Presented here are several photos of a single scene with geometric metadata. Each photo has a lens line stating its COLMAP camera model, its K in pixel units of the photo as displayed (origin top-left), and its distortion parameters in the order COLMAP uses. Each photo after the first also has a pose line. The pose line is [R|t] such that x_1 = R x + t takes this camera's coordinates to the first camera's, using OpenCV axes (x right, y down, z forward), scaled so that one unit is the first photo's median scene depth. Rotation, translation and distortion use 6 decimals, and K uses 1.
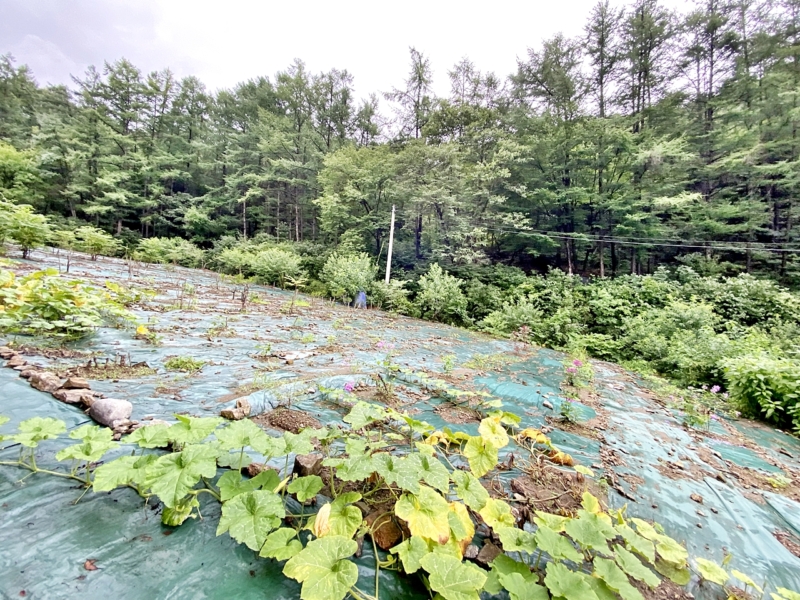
lens RADIAL K [[320.4, 0, 399.8], [0, 320.4, 298.2], [0, 0, 1]] dist [0.019800, -0.022621]
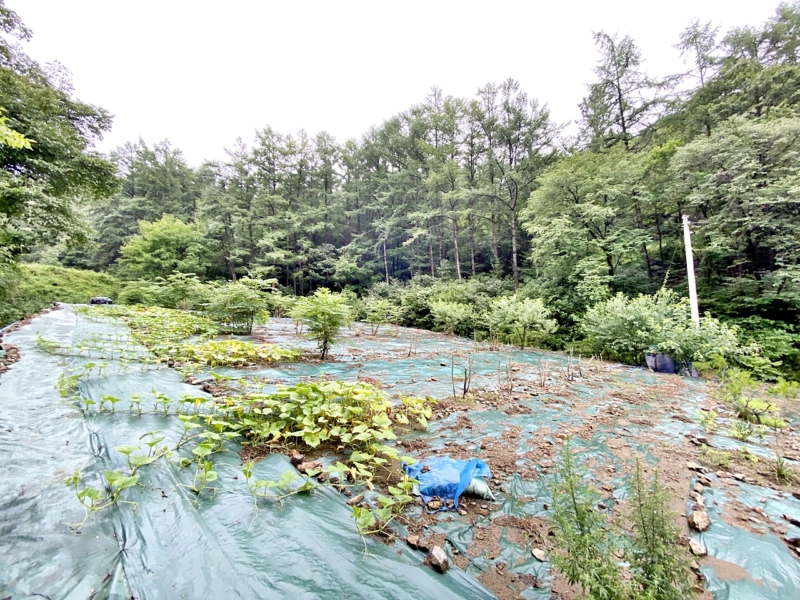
lens RADIAL K [[320.4, 0, 399.8], [0, 320.4, 298.2], [0, 0, 1]] dist [0.019800, -0.022621]
pose [[0.968021, -0.099135, -0.230450, -0.413421], [0.080829, 0.992872, -0.087585, -0.092702], [0.237490, 0.066157, 0.969135, 0.170130]]
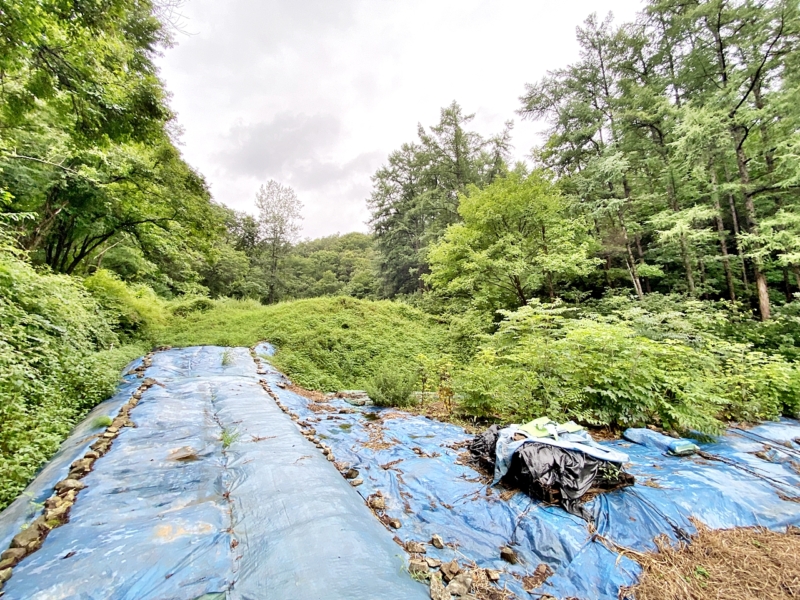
lens RADIAL K [[320.4, 0, 399.8], [0, 320.4, 298.2], [0, 0, 1]] dist [0.019800, -0.022621]
pose [[0.601241, -0.197221, -0.774347, -1.369598], [0.058594, 0.977335, -0.203426, -0.274318], [0.796917, 0.076936, 0.599170, 0.719134]]
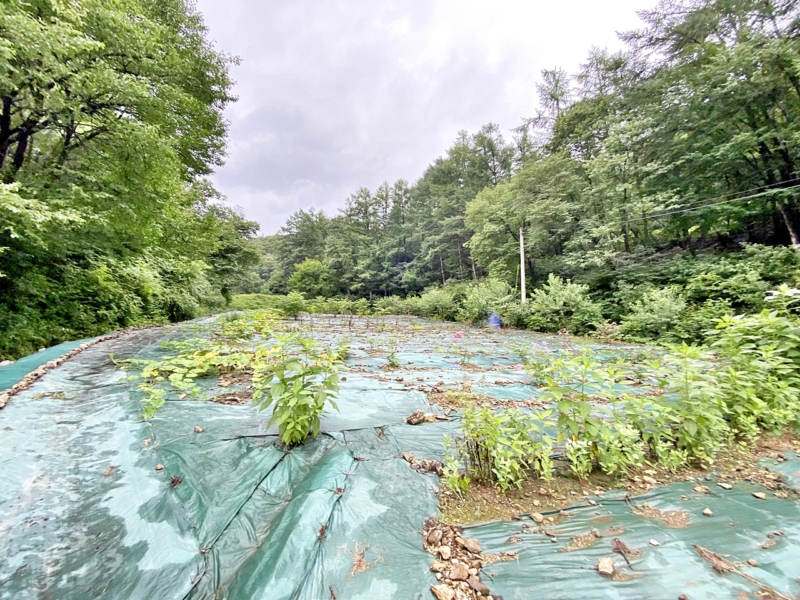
lens RADIAL K [[319.0, 0, 400.0], [0, 319.0, 300.0], [0, 0, 1]] dist [0.023255, -0.022996]
pose [[0.747360, -0.167681, -0.642913, 0.280879], [0.092439, 0.984461, -0.149306, 0.053377], [0.657958, 0.052155, 0.751246, -0.028244]]
